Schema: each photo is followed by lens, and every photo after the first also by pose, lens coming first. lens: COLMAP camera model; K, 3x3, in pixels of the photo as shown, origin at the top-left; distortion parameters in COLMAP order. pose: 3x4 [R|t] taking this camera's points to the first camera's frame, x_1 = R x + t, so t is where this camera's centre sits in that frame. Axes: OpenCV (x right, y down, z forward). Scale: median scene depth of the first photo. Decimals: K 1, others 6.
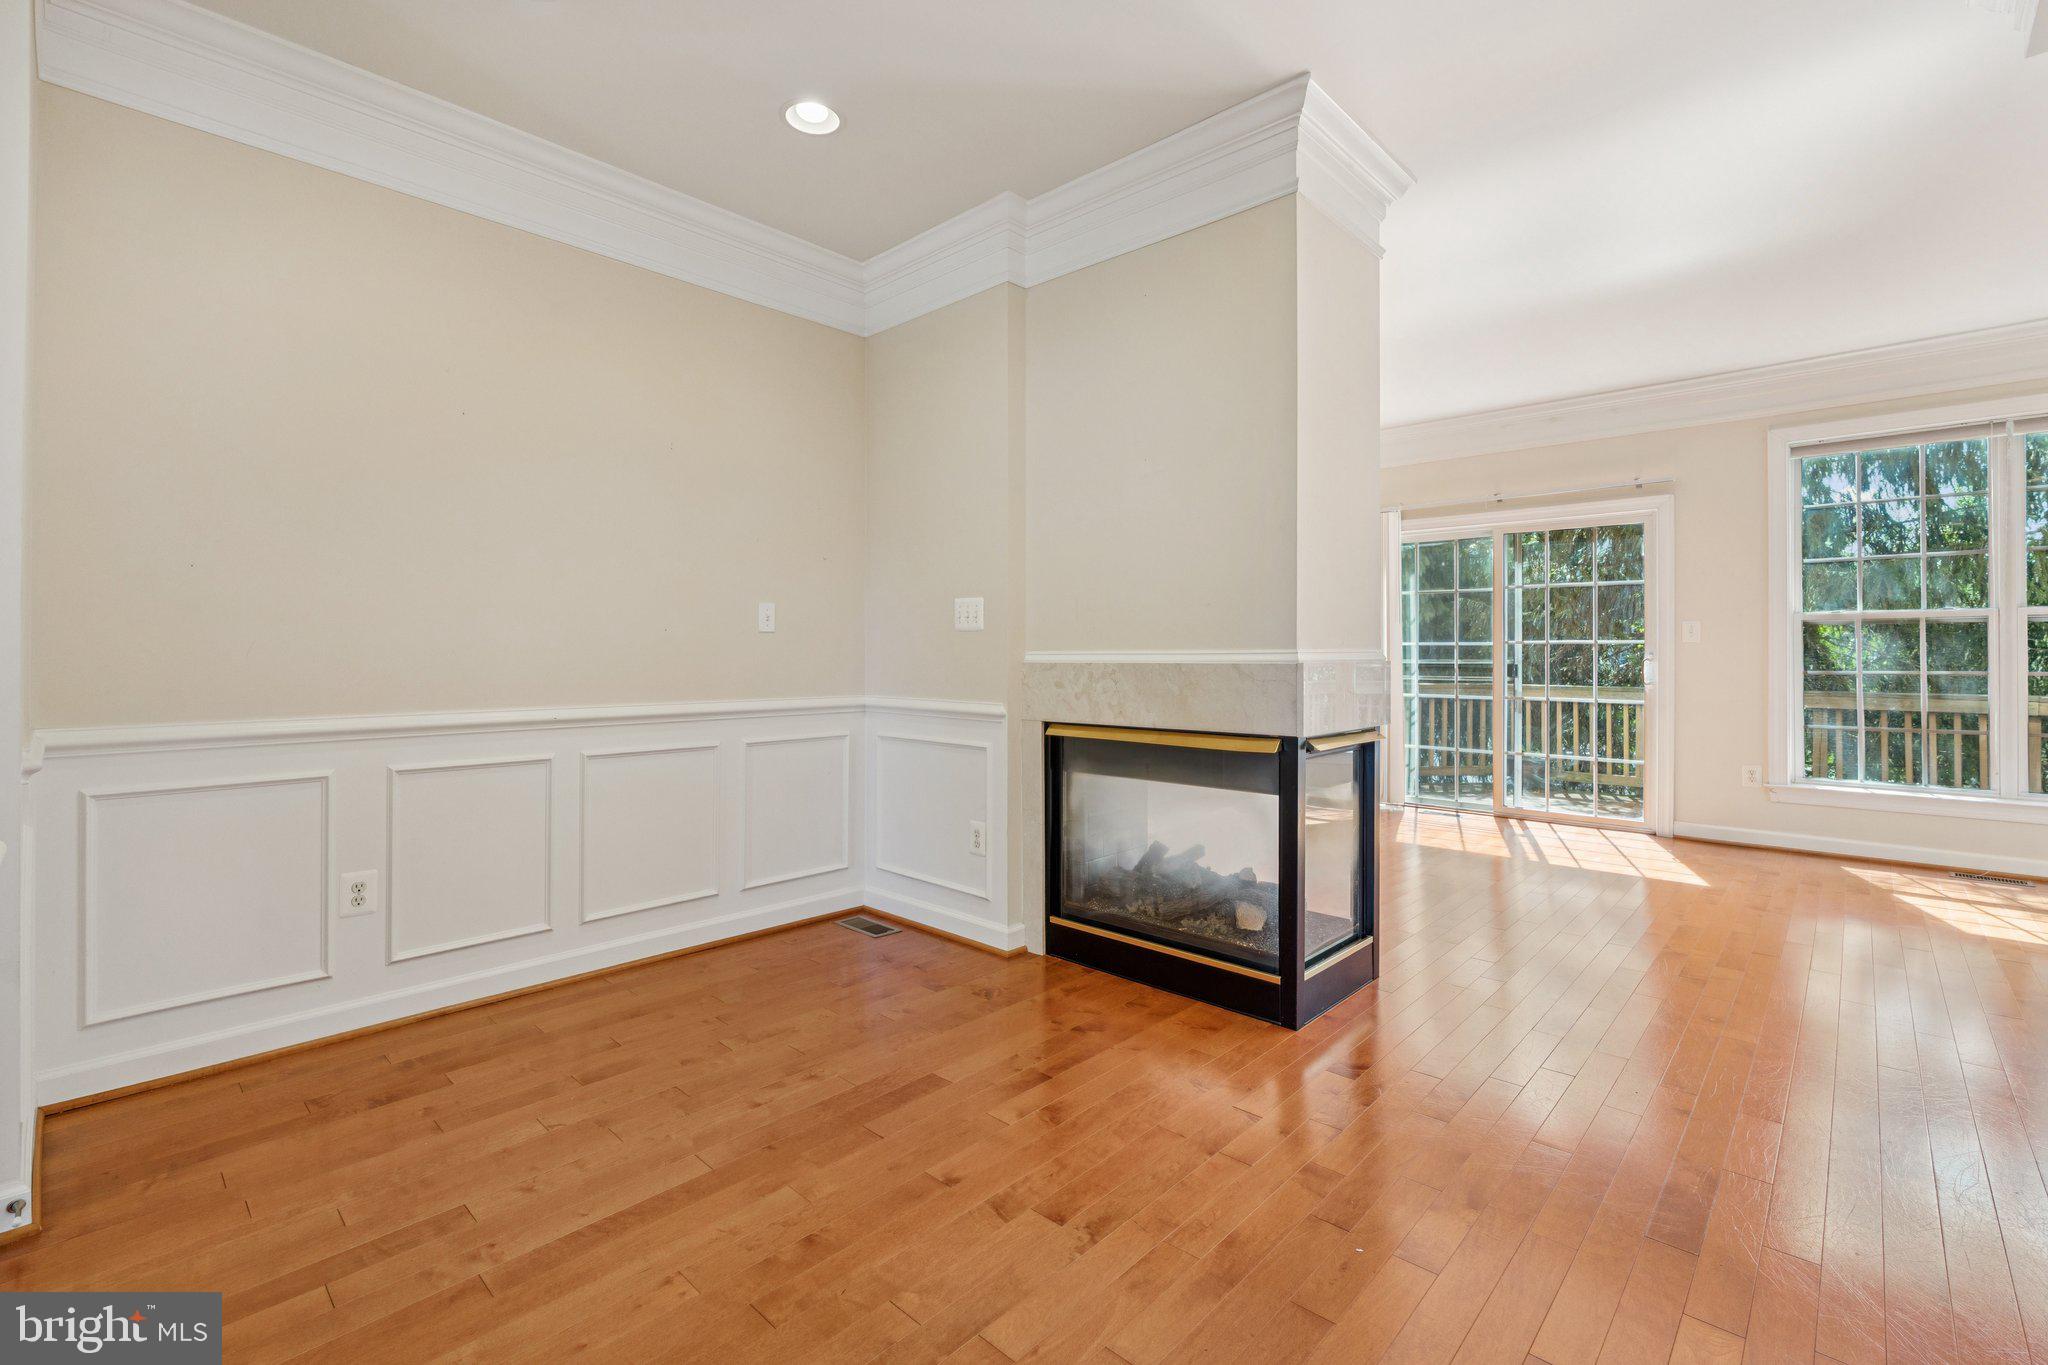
lens RADIAL K [[899.3, 0, 1019.6], [0, 899.3, 645.5], [0, 0, 1]] dist [-0.002680, -0.000412]
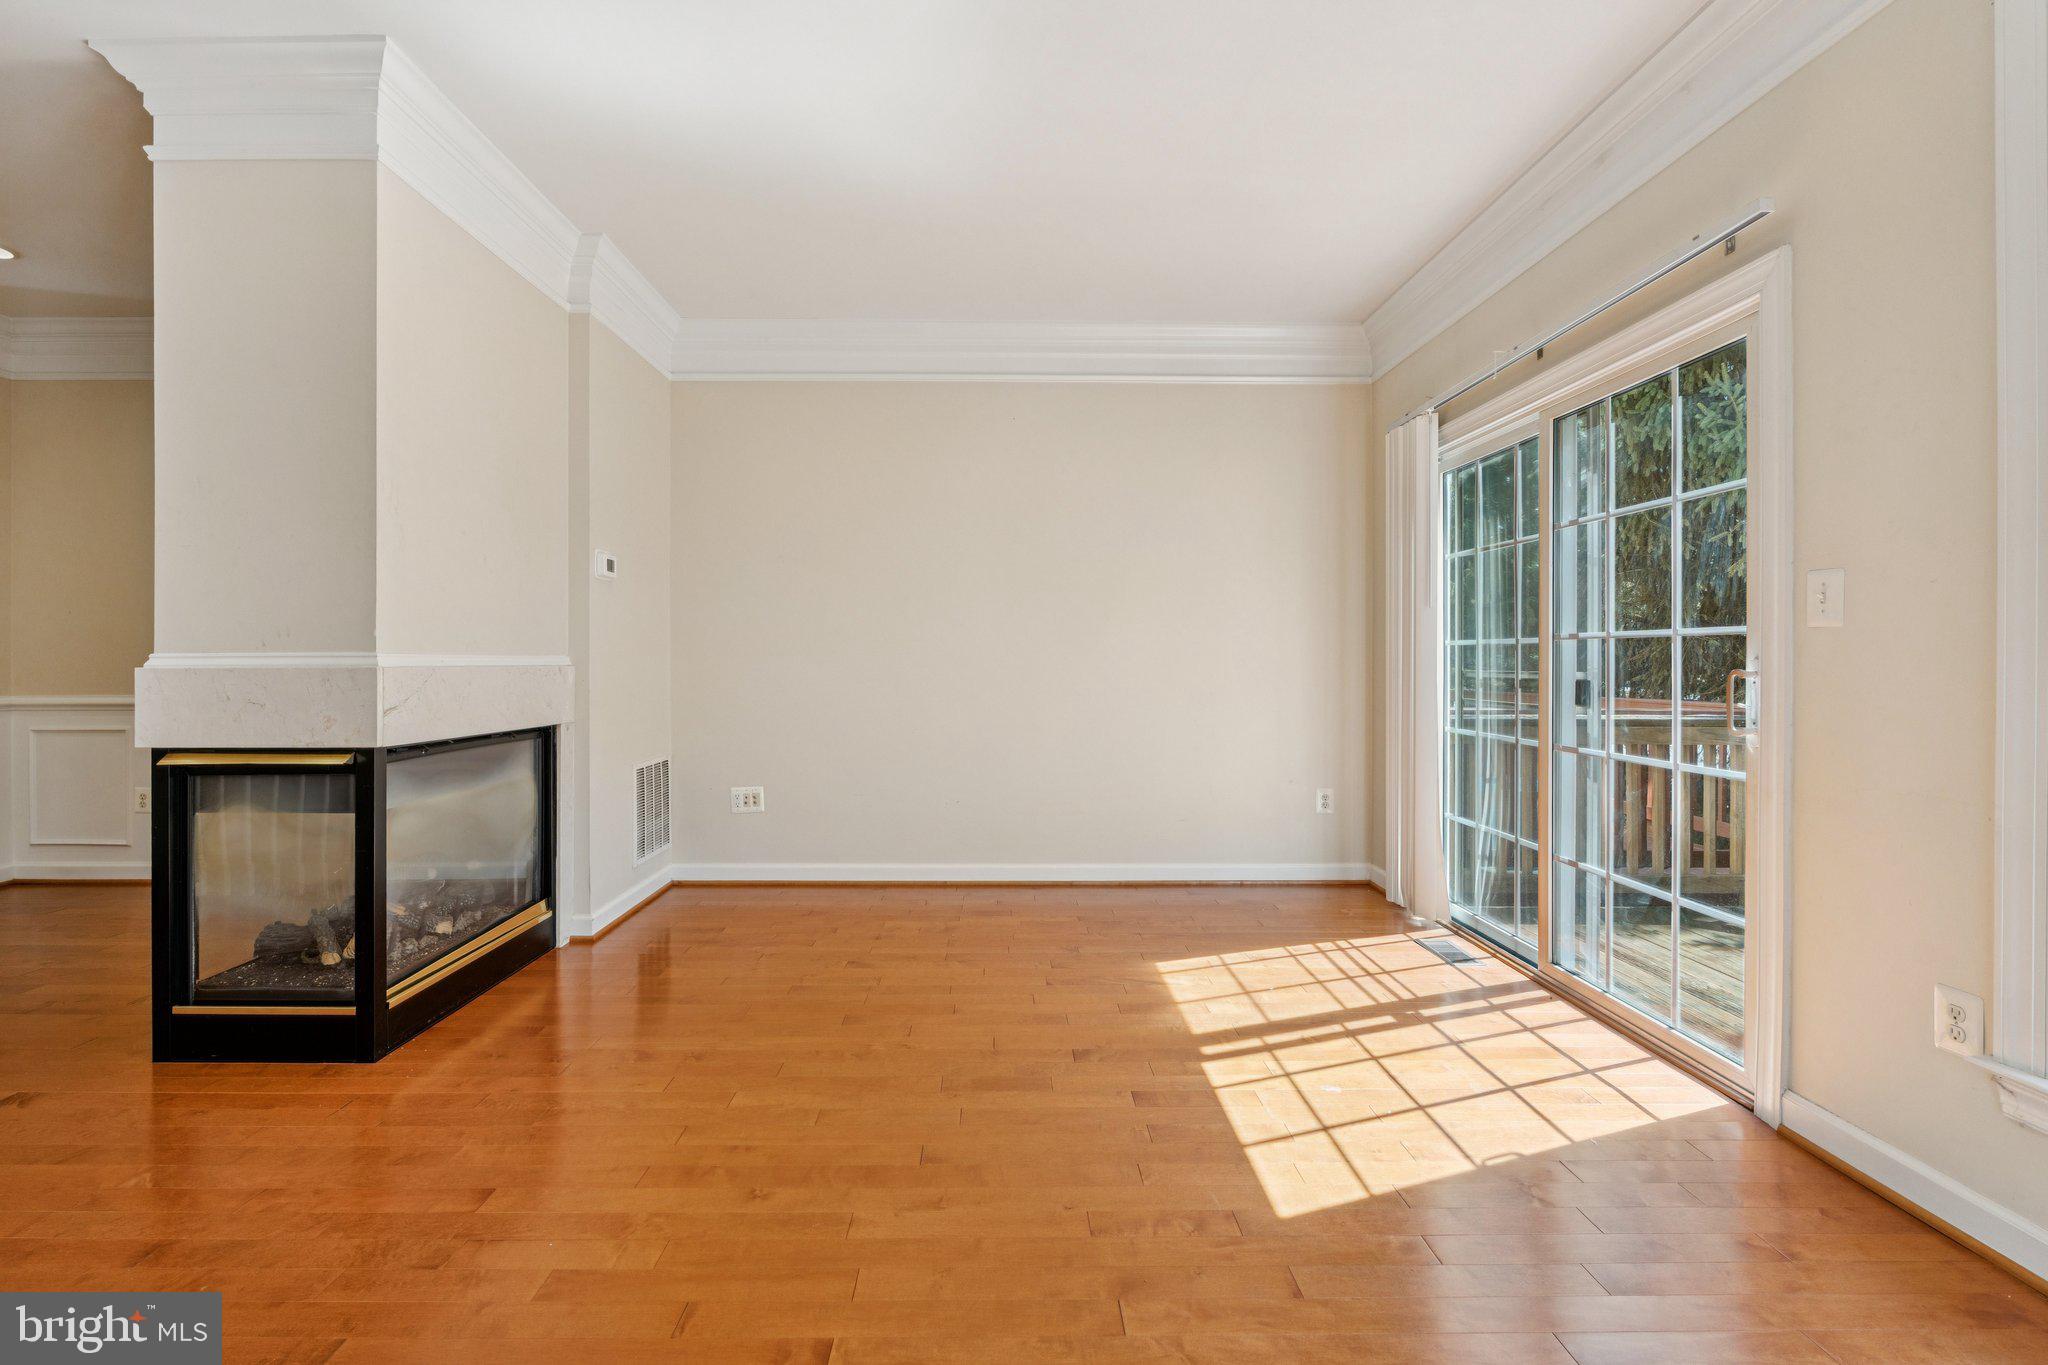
lens RADIAL K [[895.1, 0, 994.3], [0, 895.1, 660.7], [0, 0, 1]] dist [-0.000744, 0.000922]
pose [[0.677931, 0.000858, -0.735125, 0.779056], [0.004965, 0.999971, 0.005746, 0.006330], [0.735109, -0.007545, 0.677907, 0.486380]]
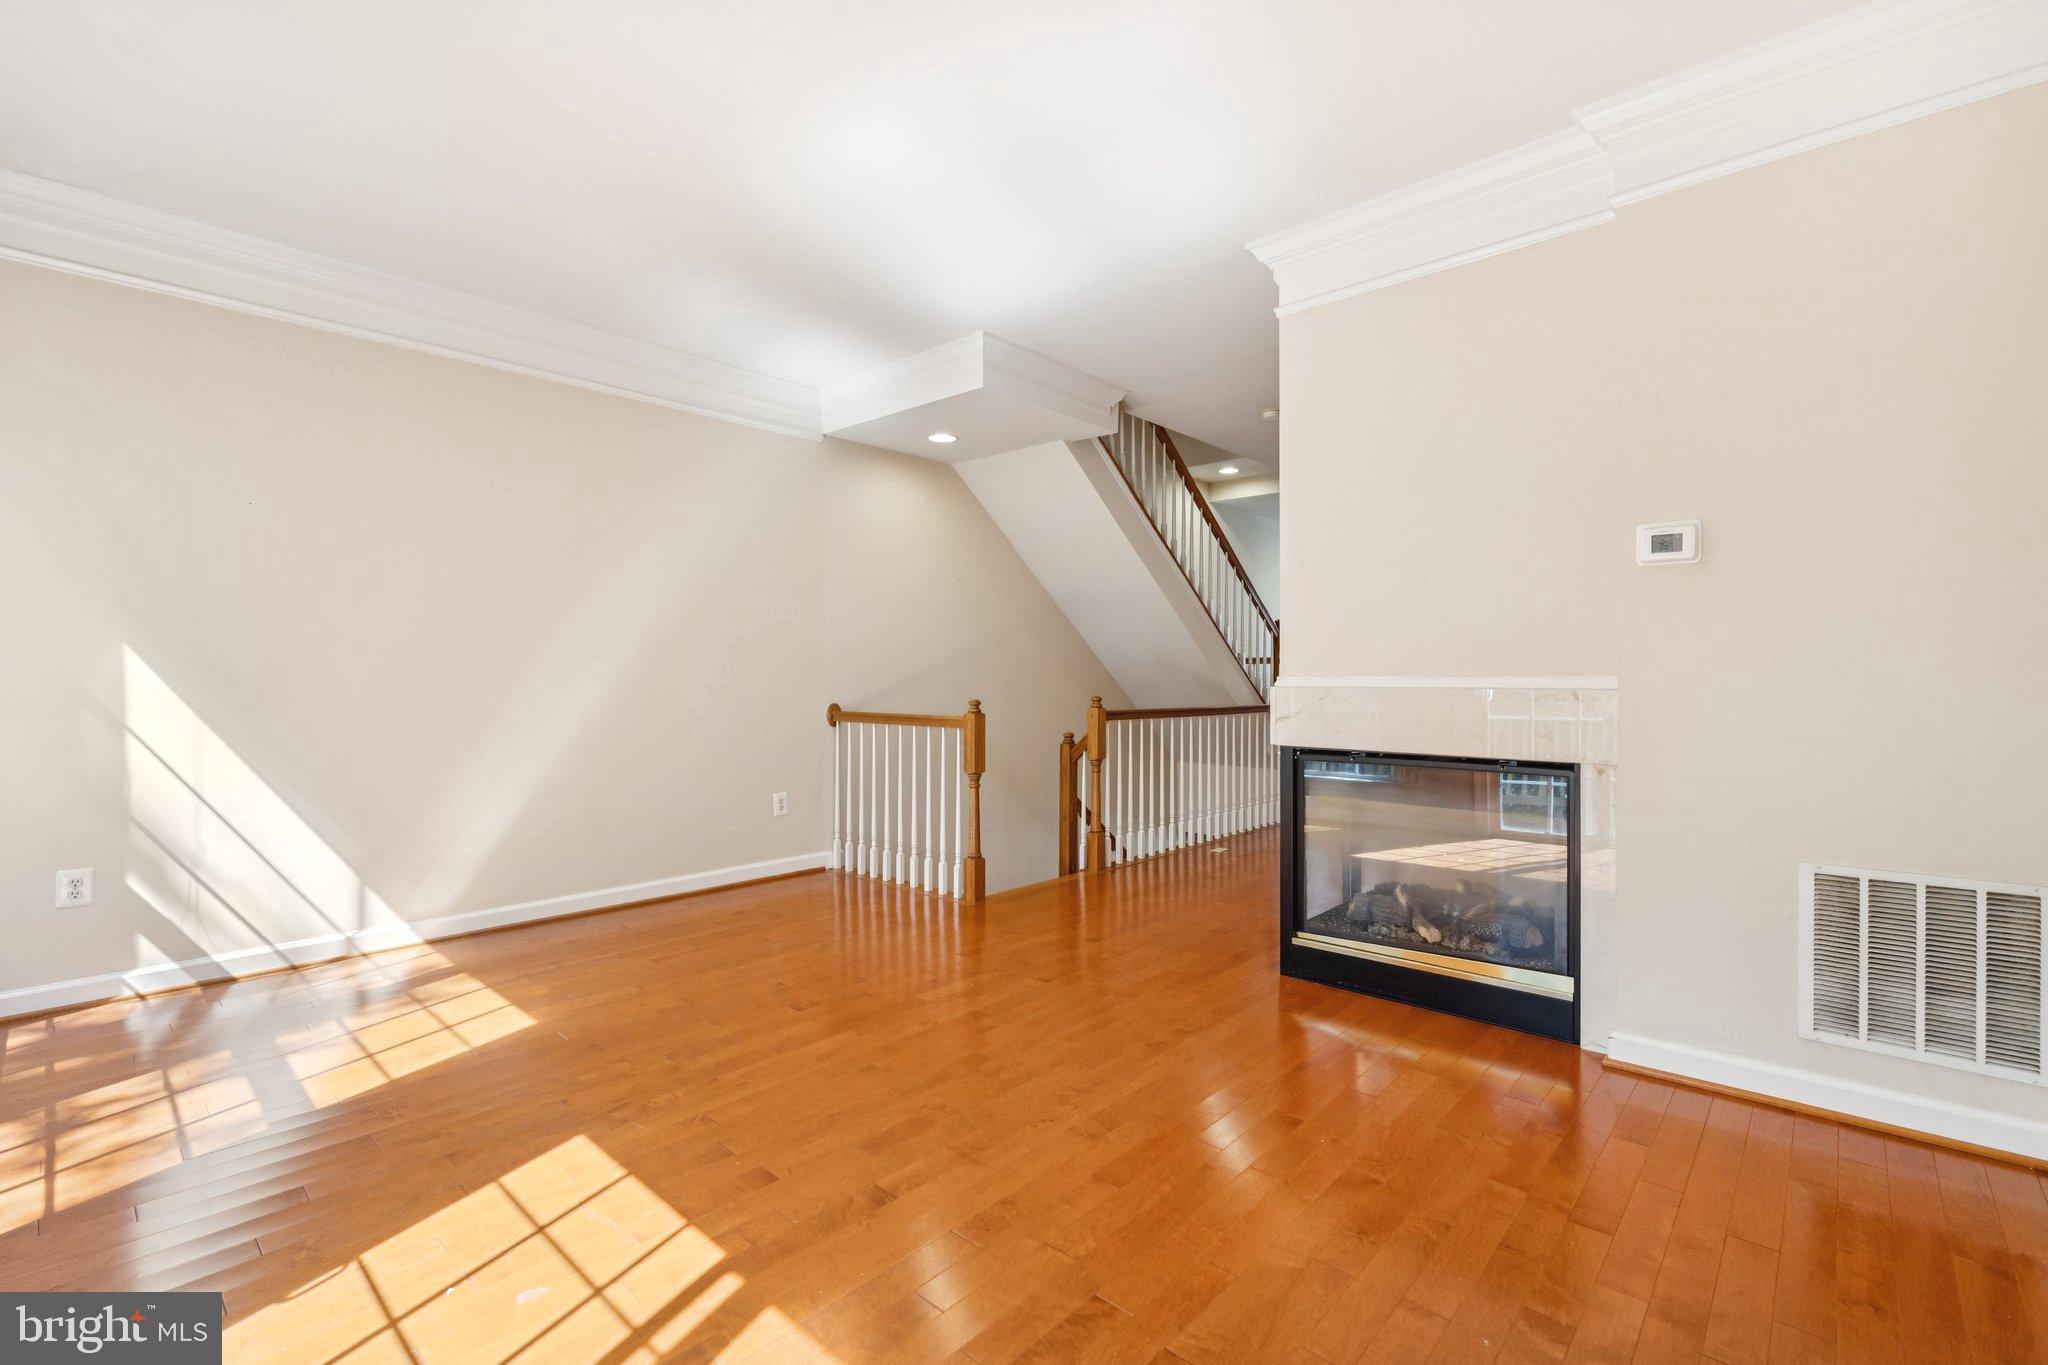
lens RADIAL K [[877.9, 0, 1024.0], [0, 877.9, 682.5], [0, 0, 1]] dist [-0.000450, 0.000305]
pose [[-0.999808, 0.001152, -0.019547, 0.415389], [0.001201, 0.999996, -0.002518, 0.008855], [0.019544, -0.002541, -0.999806, 1.187787]]
